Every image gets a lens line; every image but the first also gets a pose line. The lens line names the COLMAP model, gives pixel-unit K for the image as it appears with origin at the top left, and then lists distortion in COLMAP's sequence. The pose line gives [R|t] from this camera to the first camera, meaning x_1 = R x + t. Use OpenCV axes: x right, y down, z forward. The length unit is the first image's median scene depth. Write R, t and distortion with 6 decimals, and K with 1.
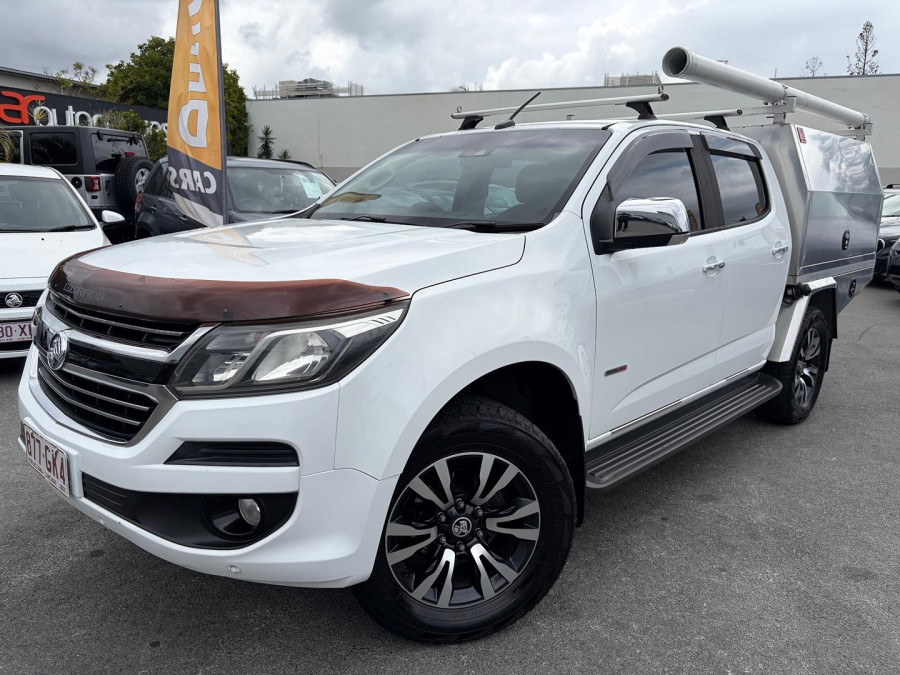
lens RADIAL K [[697.6, 0, 439.1], [0, 697.6, 339.4], [0, 0, 1]] dist [0.040848, -0.040671]
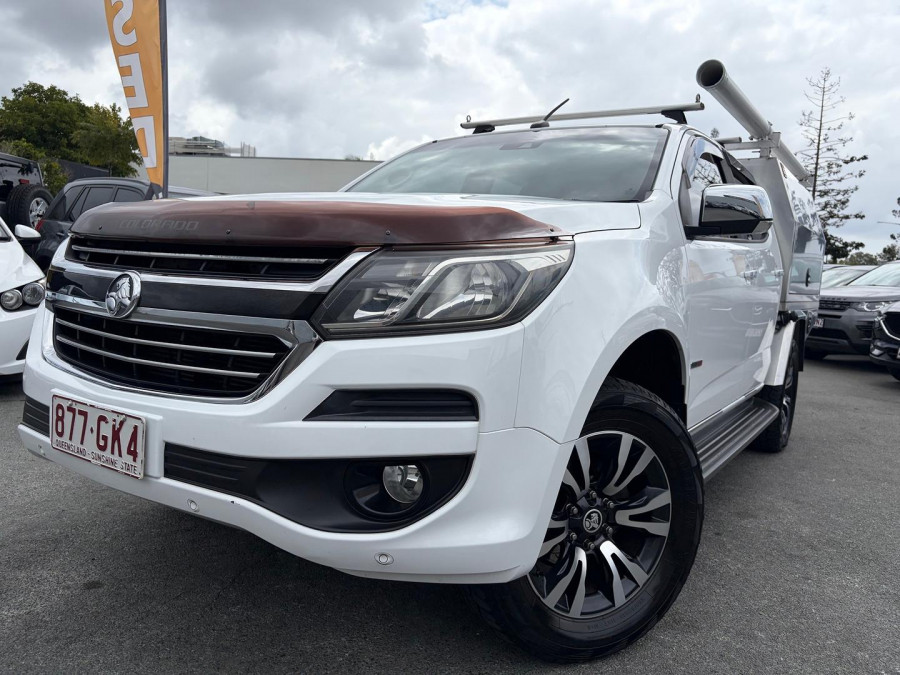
lens RADIAL K [[695.7, 0, 435.4], [0, 695.7, 339.9], [0, 0, 1]] dist [0.061307, -0.090115]
pose [[0.983526, 0.025611, 0.178943, -0.317162], [-0.006339, 0.994190, -0.107449, 0.139371], [-0.180655, 0.104545, 0.977975, 0.163746]]
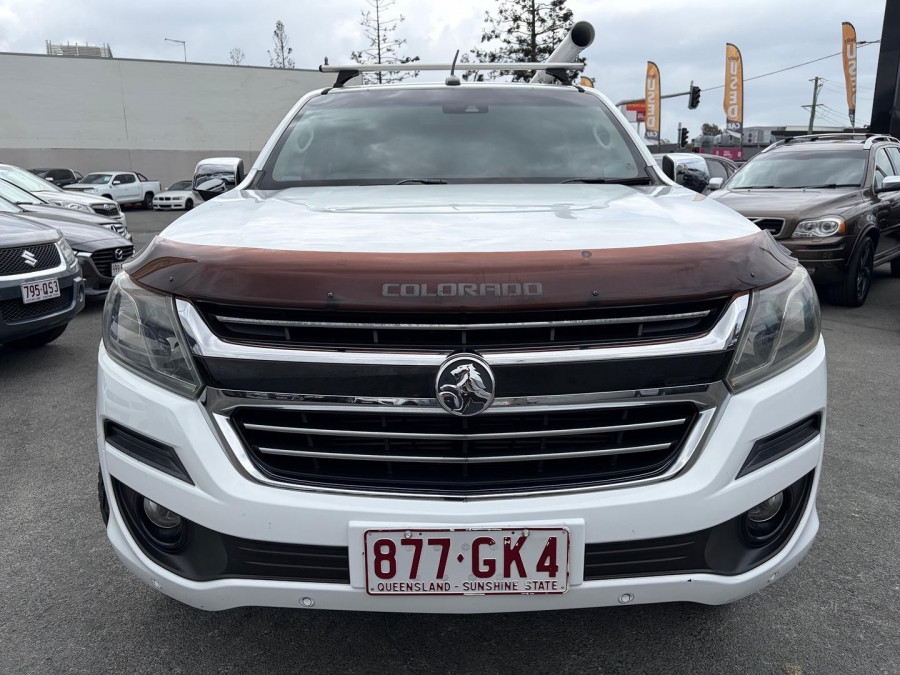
lens RADIAL K [[697.6, 0, 439.1], [0, 697.6, 339.4], [0, 0, 1]] dist [0.040848, -0.040671]
pose [[0.704219, -0.177597, 0.687412, -0.919650], [0.164387, 0.982685, 0.085477, -0.077325], [-0.690690, 0.052807, 0.721221, 0.531332]]
